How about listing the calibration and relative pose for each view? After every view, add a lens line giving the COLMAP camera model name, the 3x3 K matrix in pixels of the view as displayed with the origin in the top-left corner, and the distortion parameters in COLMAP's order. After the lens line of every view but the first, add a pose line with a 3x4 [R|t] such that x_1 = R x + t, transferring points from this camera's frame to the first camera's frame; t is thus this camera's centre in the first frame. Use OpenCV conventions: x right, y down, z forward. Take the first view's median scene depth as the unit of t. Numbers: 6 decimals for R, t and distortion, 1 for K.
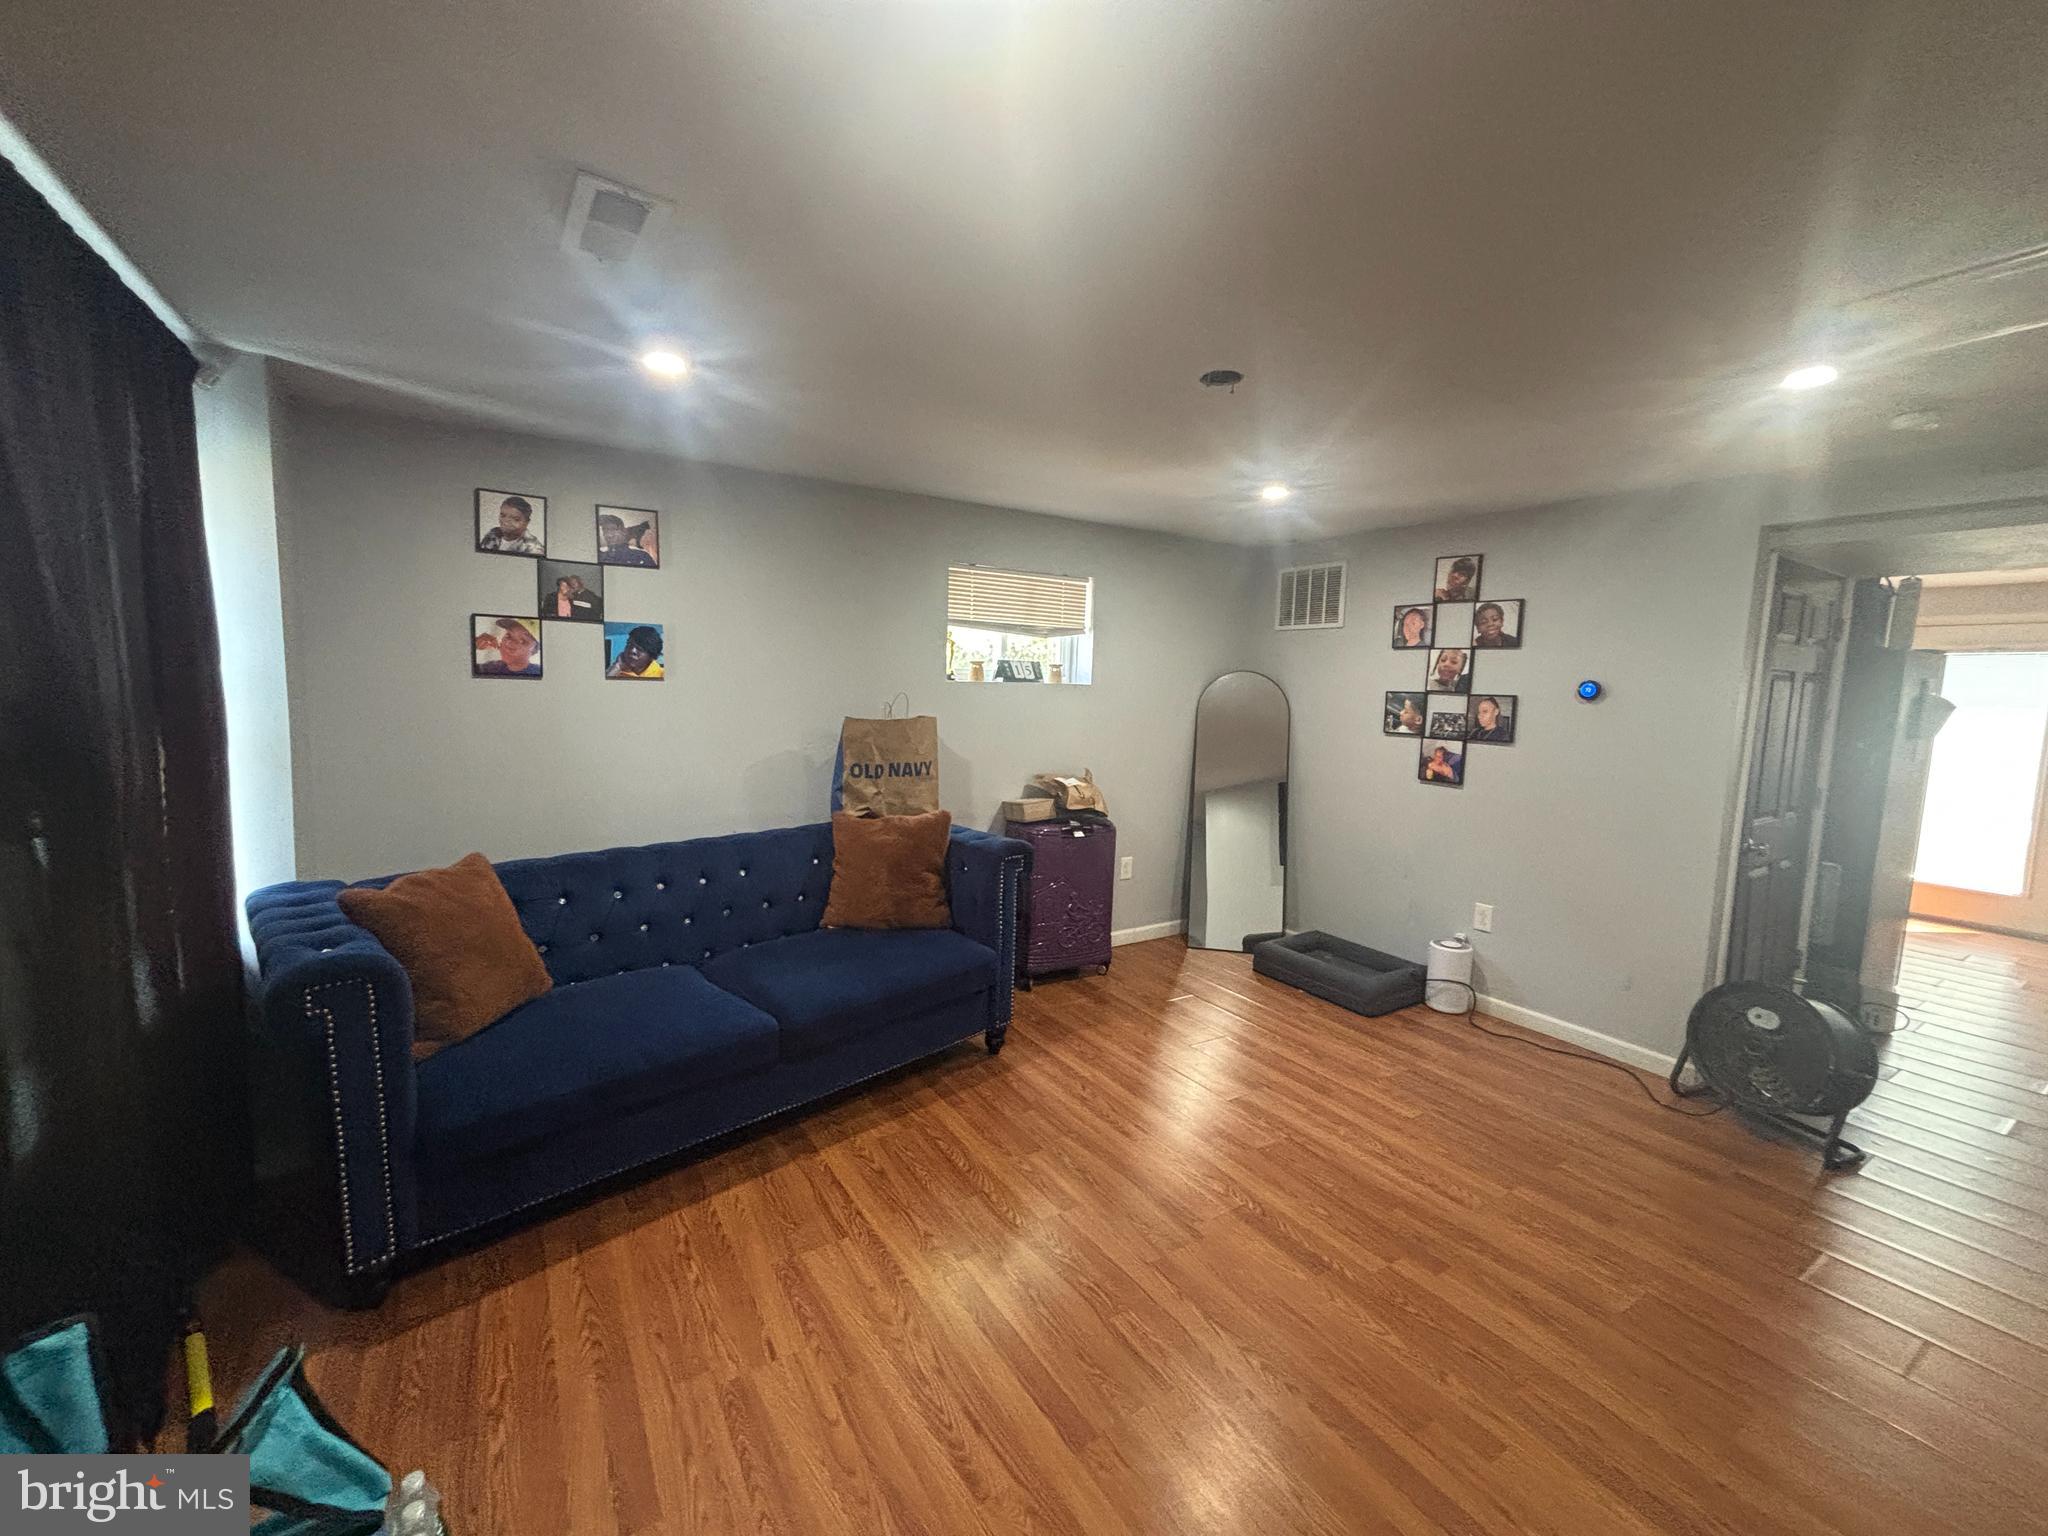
lens RADIAL K [[823.8, 0, 1022.2], [0, 823.8, 772.9], [0, 0, 1]] dist [0.003750, -0.000284]
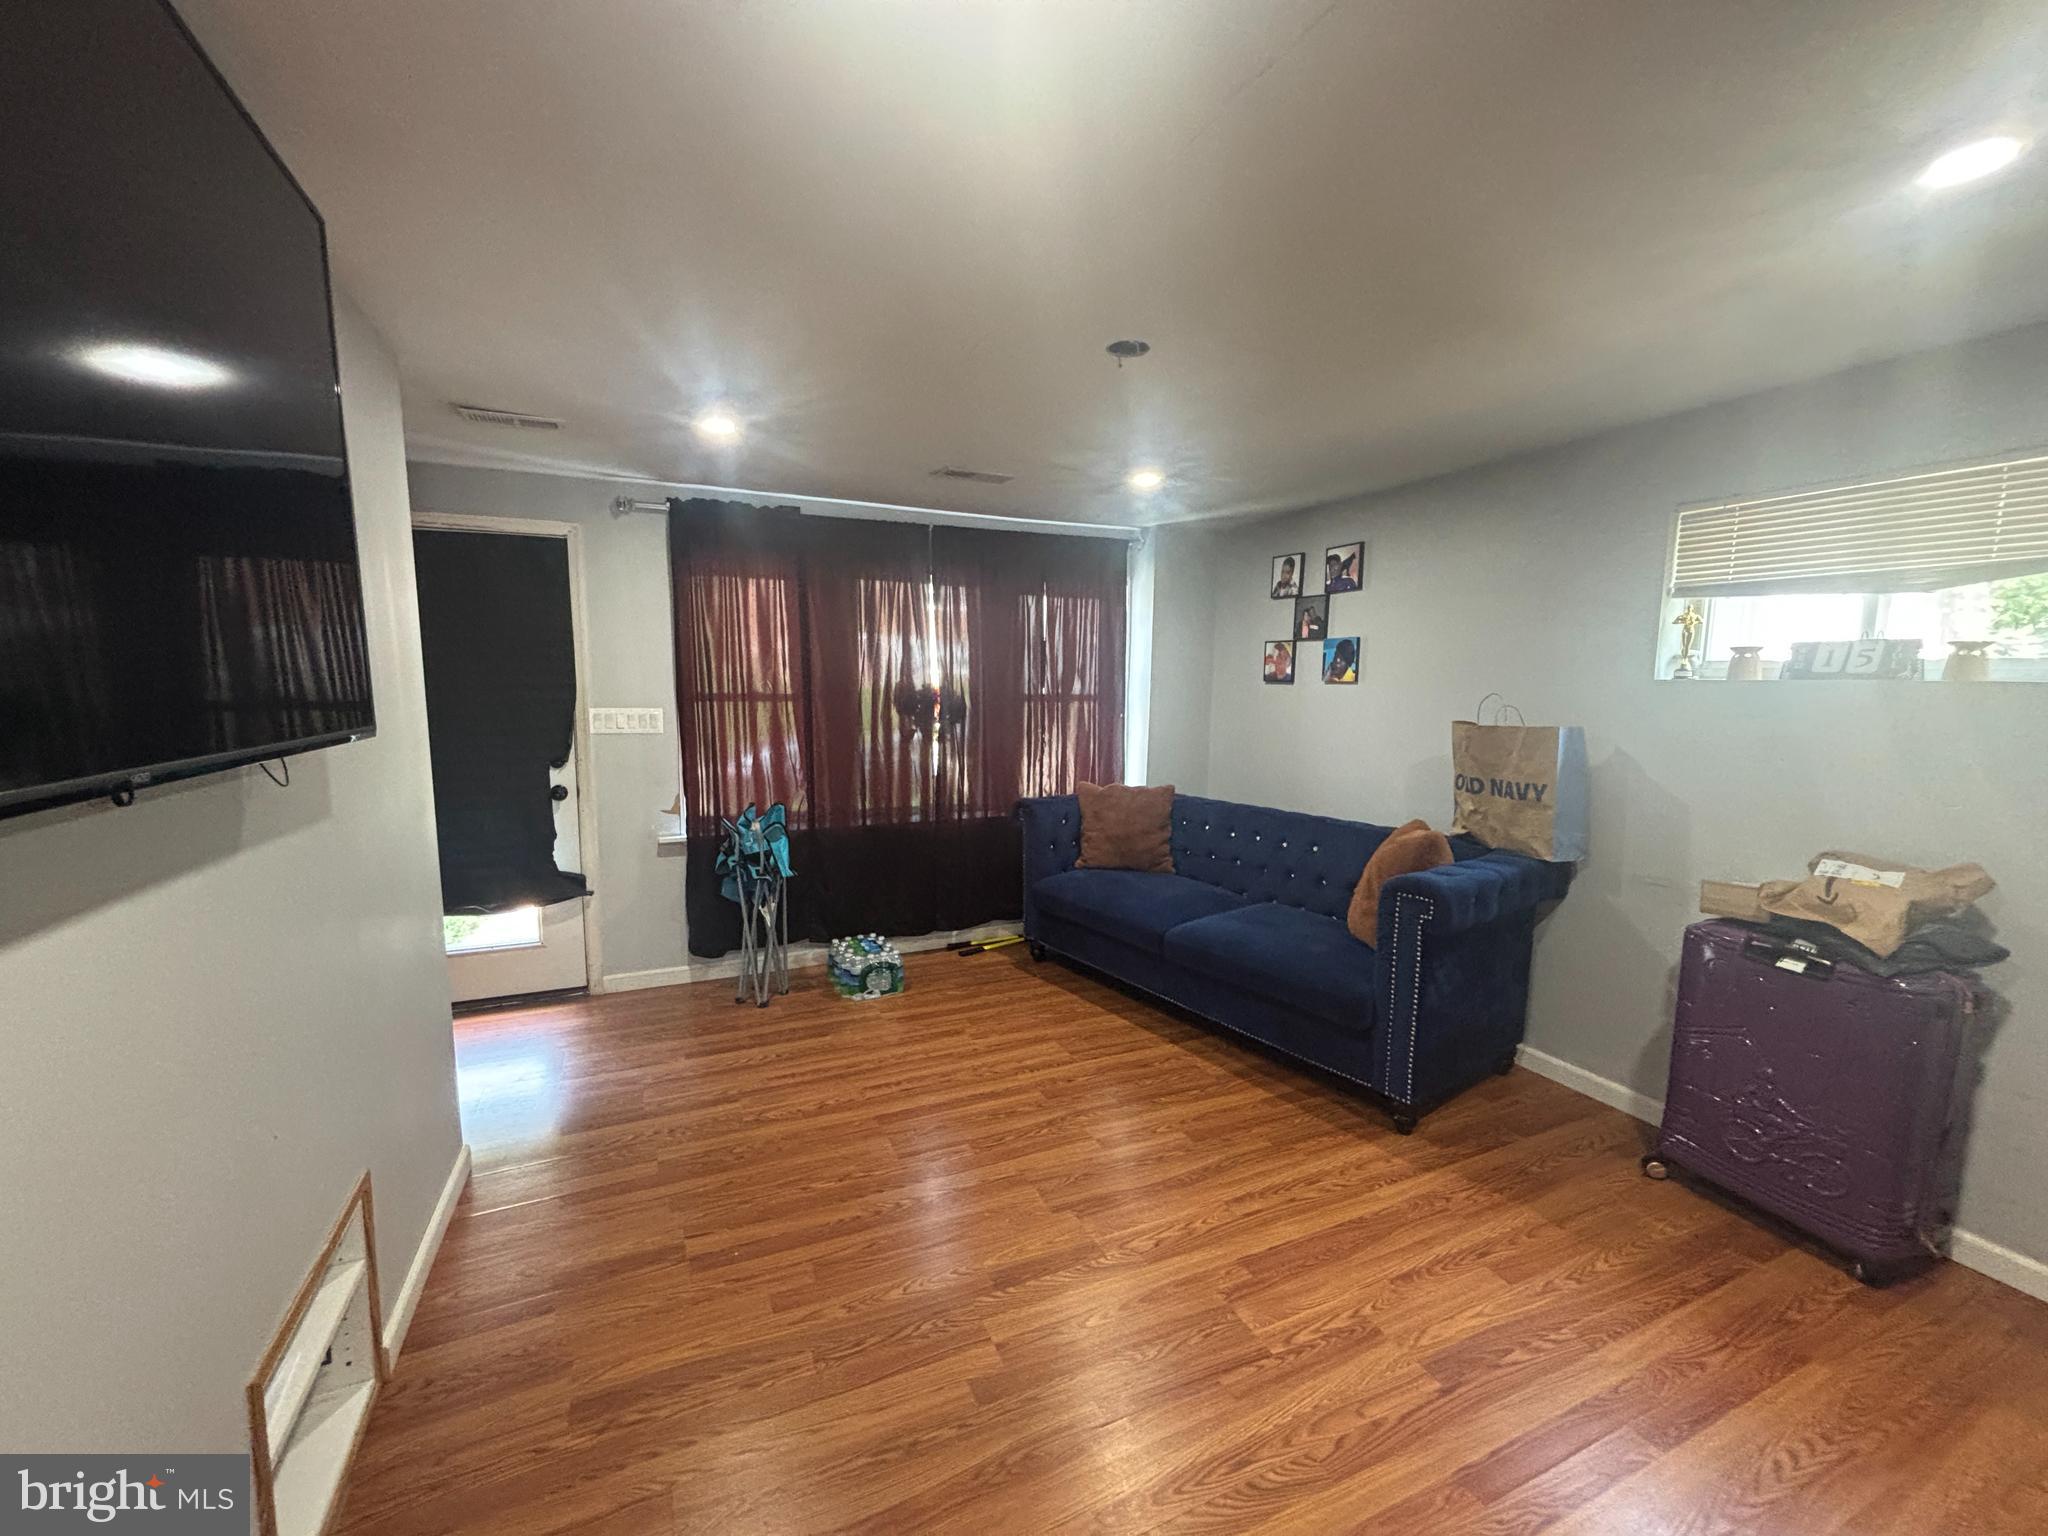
lens RADIAL K [[823.8, 0, 1020.7], [0, 823.8, 778.7], [0, 0, 1]] dist [0.003750, -0.000284]
pose [[-0.152652, 0.098732, -0.983336, 0.868416], [-0.113370, 0.986679, 0.116668, -0.065345], [0.981756, 0.129290, -0.139426, 0.756060]]
